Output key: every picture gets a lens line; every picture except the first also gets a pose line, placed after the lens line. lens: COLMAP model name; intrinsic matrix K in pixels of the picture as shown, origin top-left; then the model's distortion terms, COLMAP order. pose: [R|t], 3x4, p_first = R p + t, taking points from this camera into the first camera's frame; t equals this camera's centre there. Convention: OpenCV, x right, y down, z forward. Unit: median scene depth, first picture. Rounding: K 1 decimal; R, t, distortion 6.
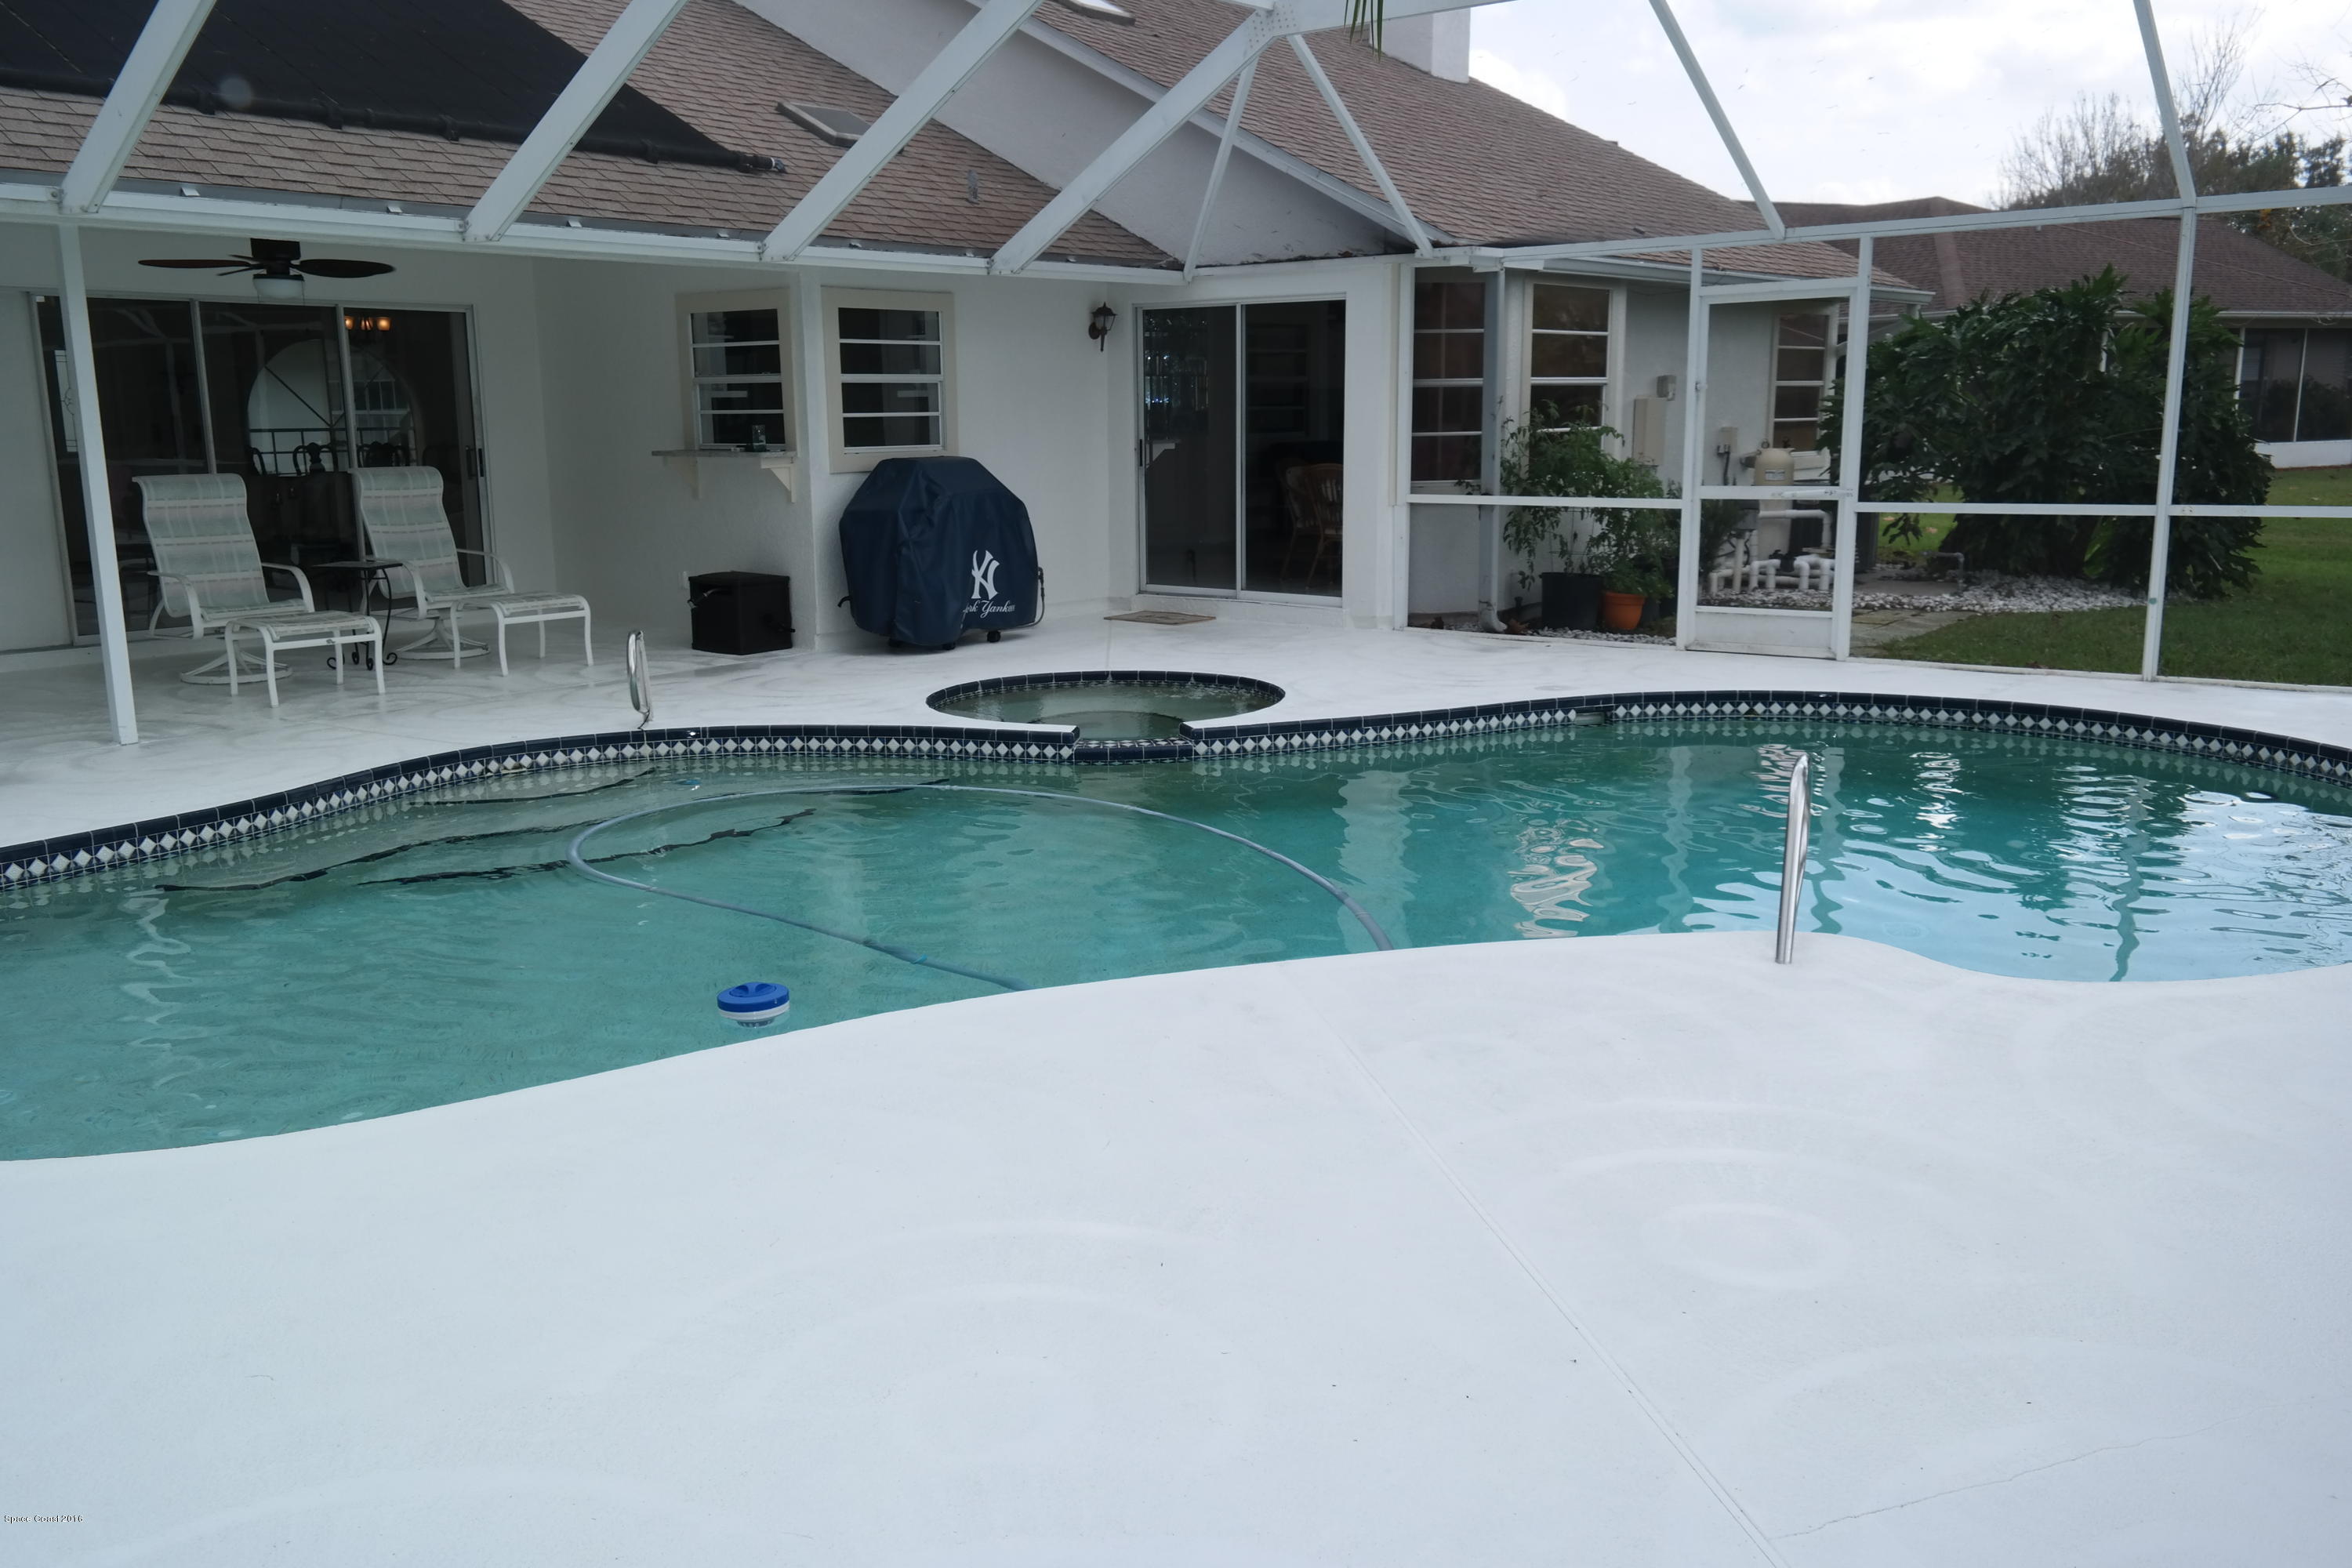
lens RADIAL K [[1887.6, 0, 1150.3], [0, 1887.6, 789.0], [0, 0, 1]] dist [-0.001793, -0.002920]
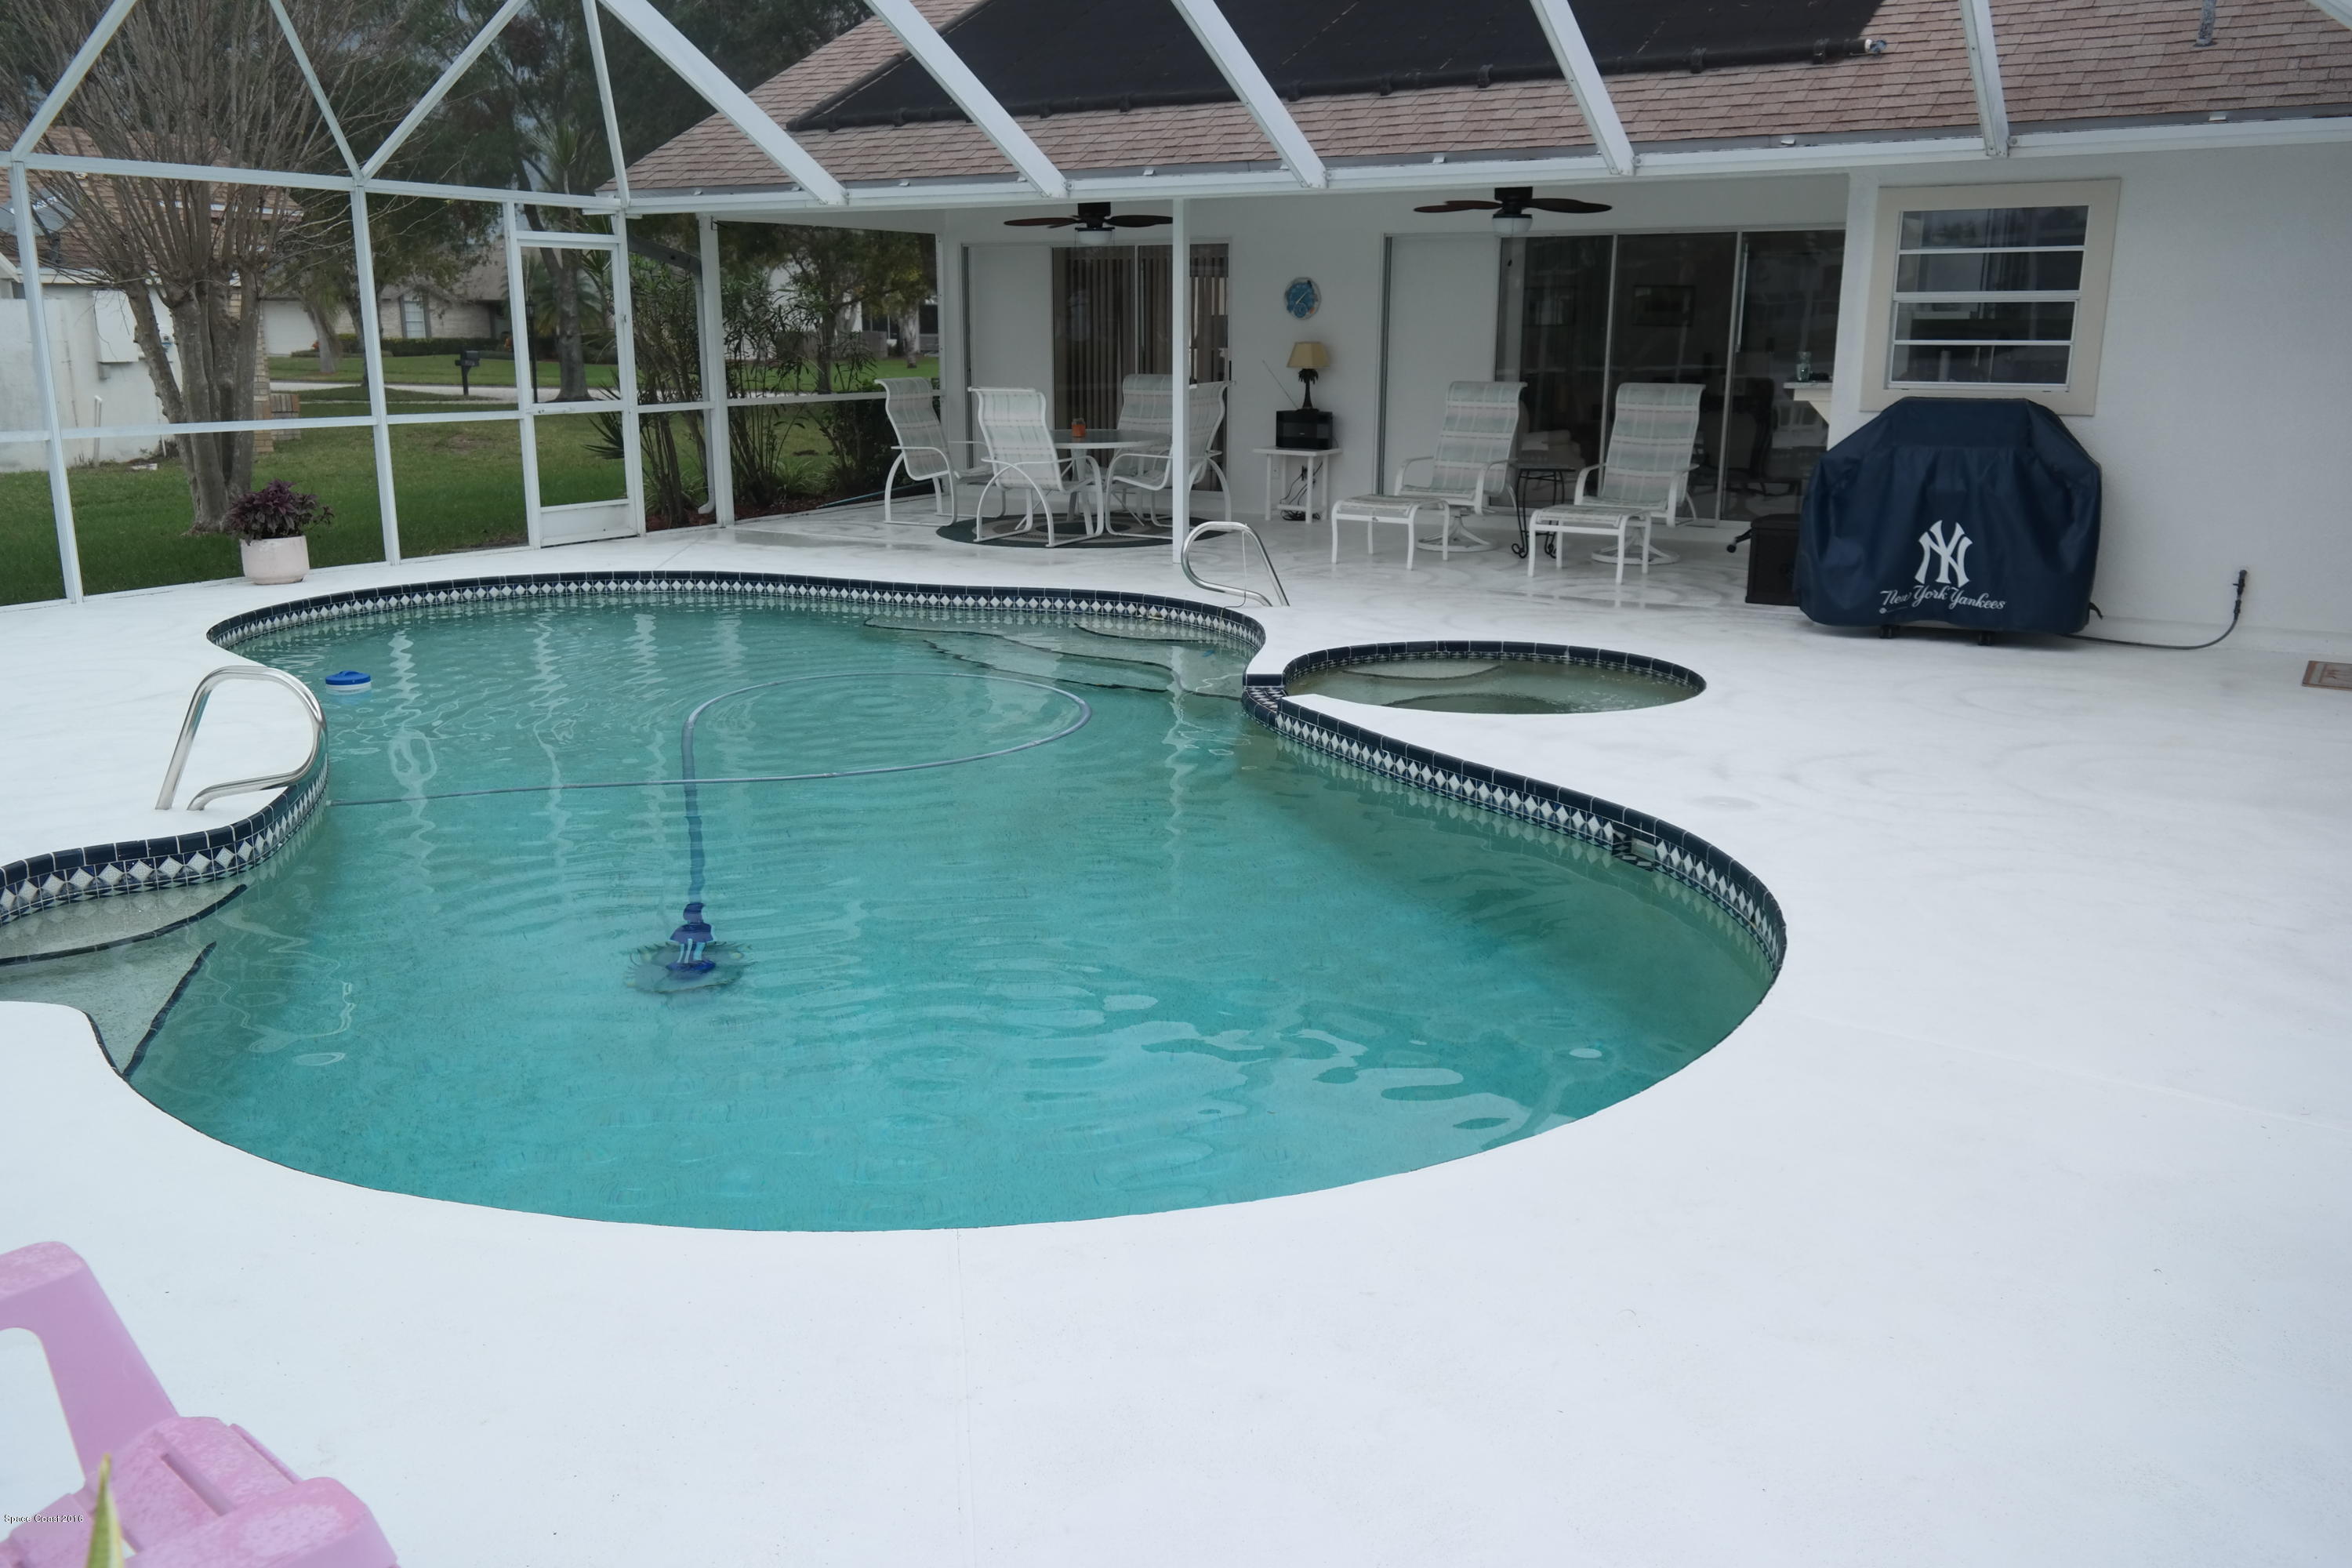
lens RADIAL K [[1887.6, 0, 1150.3], [0, 1887.6, 789.0], [0, 0, 1]] dist [-0.001793, -0.002920]
pose [[0.141116, 0.254607, -0.956693, 0.647546], [-0.201187, 0.953573, 0.224101, -0.131750], [0.969335, 0.160850, 0.185788, 0.563824]]
